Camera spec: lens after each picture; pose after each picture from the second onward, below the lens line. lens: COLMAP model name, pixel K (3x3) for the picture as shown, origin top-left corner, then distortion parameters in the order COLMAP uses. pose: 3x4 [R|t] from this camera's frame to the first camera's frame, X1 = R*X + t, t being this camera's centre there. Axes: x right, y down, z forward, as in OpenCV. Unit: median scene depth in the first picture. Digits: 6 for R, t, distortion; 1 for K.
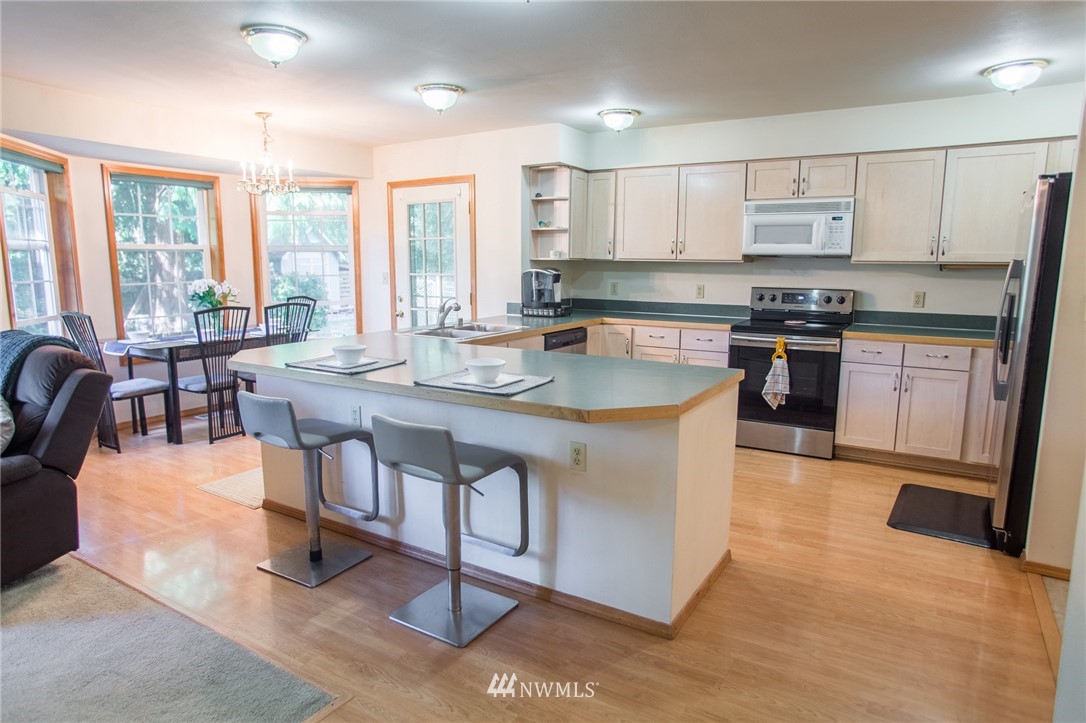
lens RADIAL K [[628.6, 0, 530.5], [0, 628.6, 364.2], [0, 0, 1]] dist [-0.052357, 0.017330]
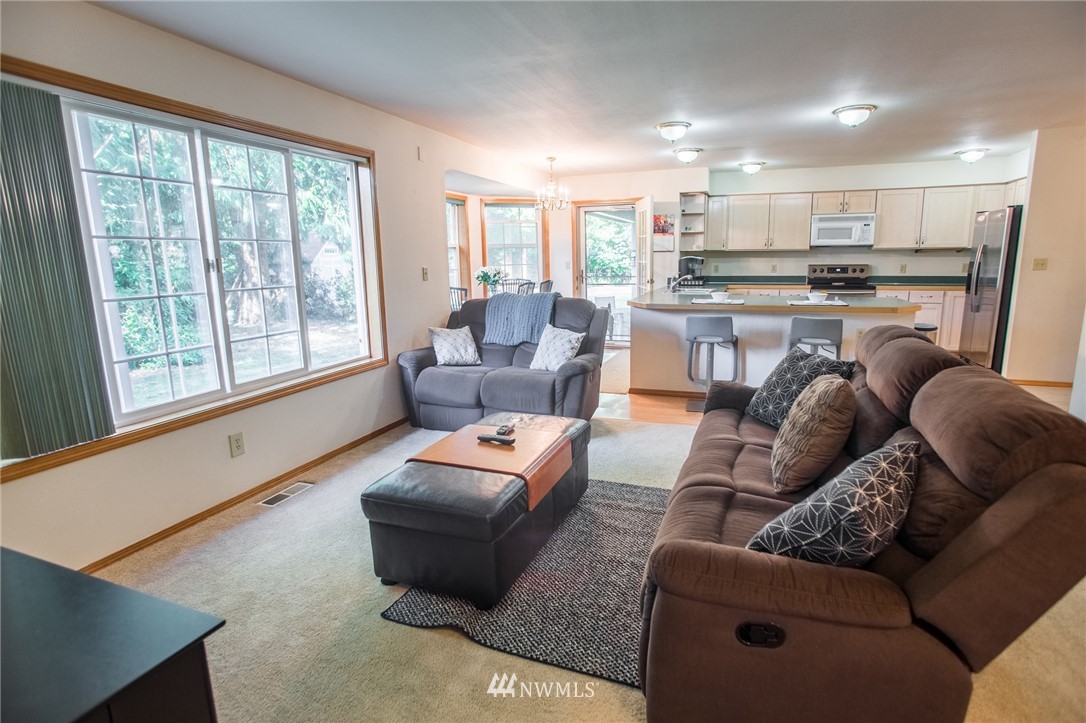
lens RADIAL K [[529.0, 0, 551.3], [0, 529.0, 361.5], [0, 0, 1]] dist [-0.049578, 0.015074]
pose [[0.977251, -0.059606, 0.203536, -0.701382], [0.054044, 0.998000, 0.032781, 0.062265], [-0.205083, -0.021035, 0.978518, -0.295341]]
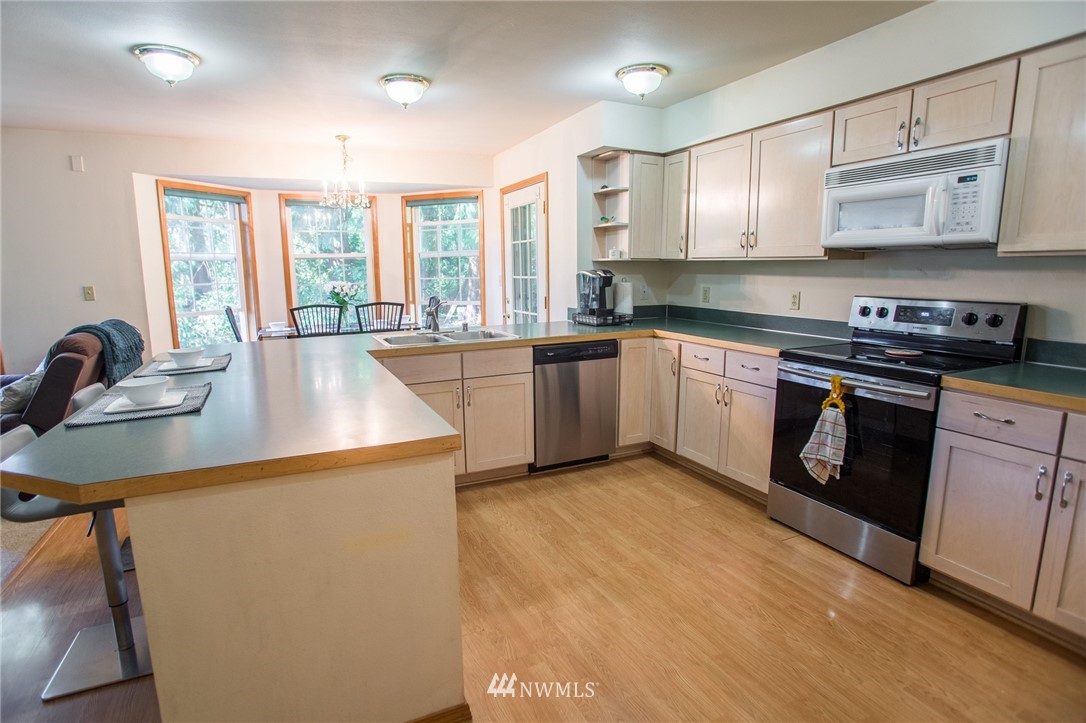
lens RADIAL K [[529.0, 0, 537.2], [0, 529.0, 362.1], [0, 0, 1]] dist [-0.049578, 0.015074]
pose [[0.845432, 0.082365, -0.527693, 0.393924], [-0.074065, 0.996571, 0.036888, -0.049947], [0.528922, 0.007897, 0.848634, 0.360057]]
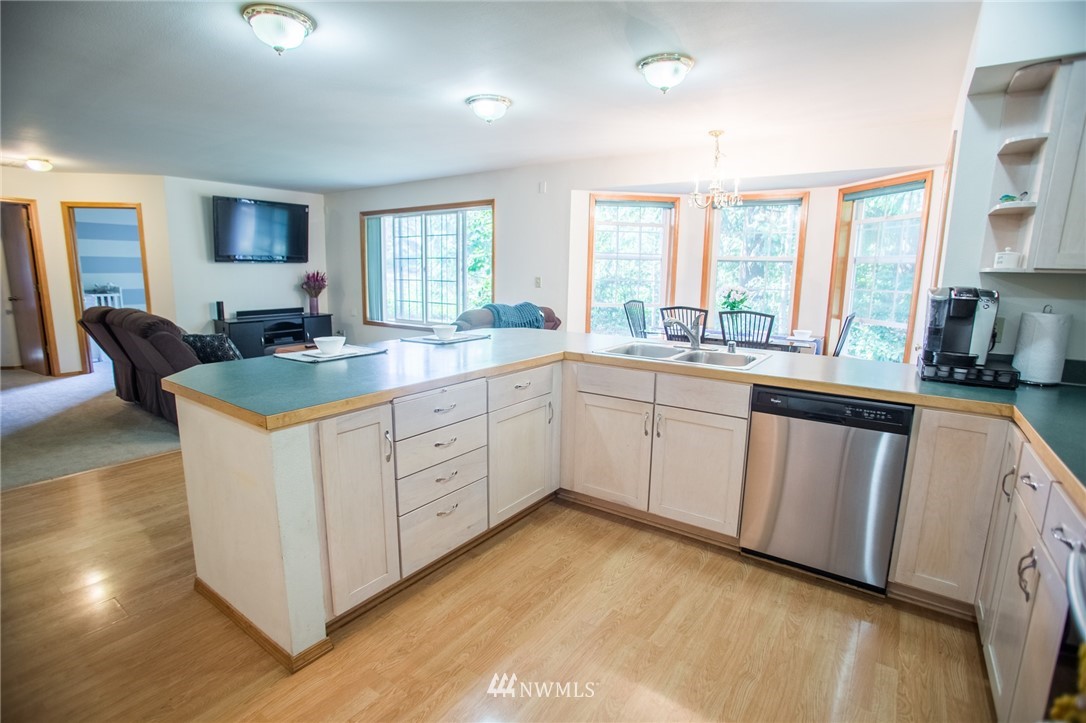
lens RADIAL K [[529.0, 0, 550.3], [0, 529.0, 366.3], [0, 0, 1]] dist [-0.049578, 0.015074]
pose [[-0.022990, 0.179641, -0.983464, 0.514427], [-0.182201, 0.966496, 0.180800, -0.116156], [0.982992, 0.183345, 0.010511, 0.745723]]
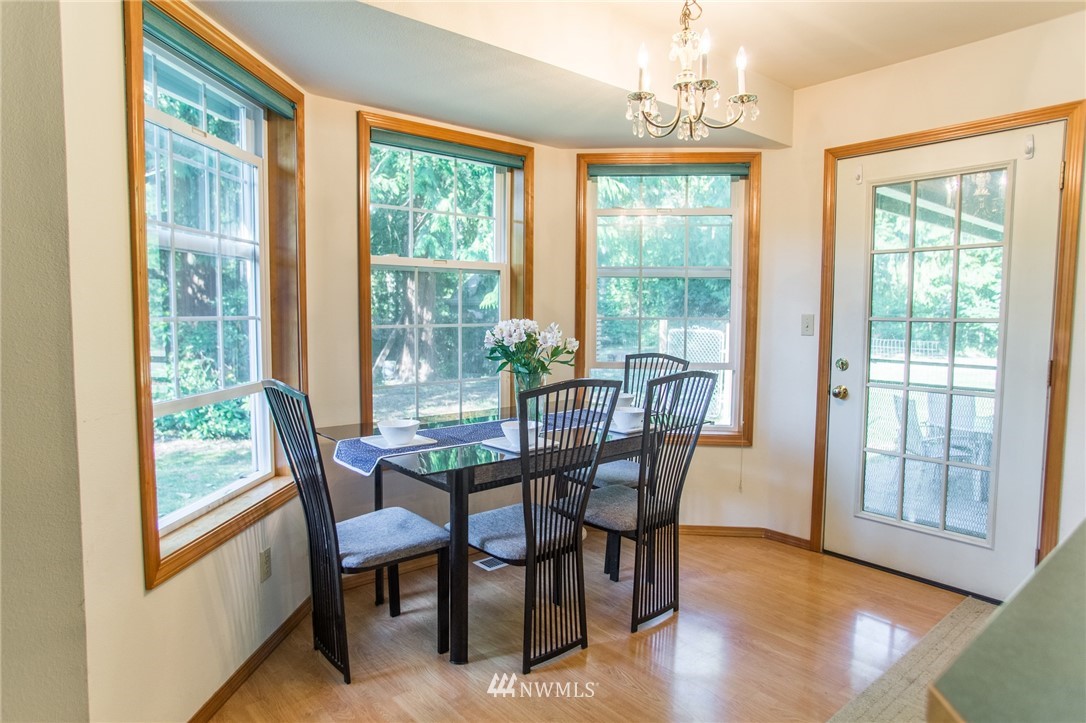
lens RADIAL K [[628.6, 0, 550.0], [0, 628.6, 366.4], [0, 0, 1]] dist [-0.052357, 0.017330]
pose [[0.953621, 0.033493, -0.299140, -0.367379], [-0.055586, 0.996293, -0.065652, -0.069599], [0.295832, 0.079235, 0.951948, 0.547919]]
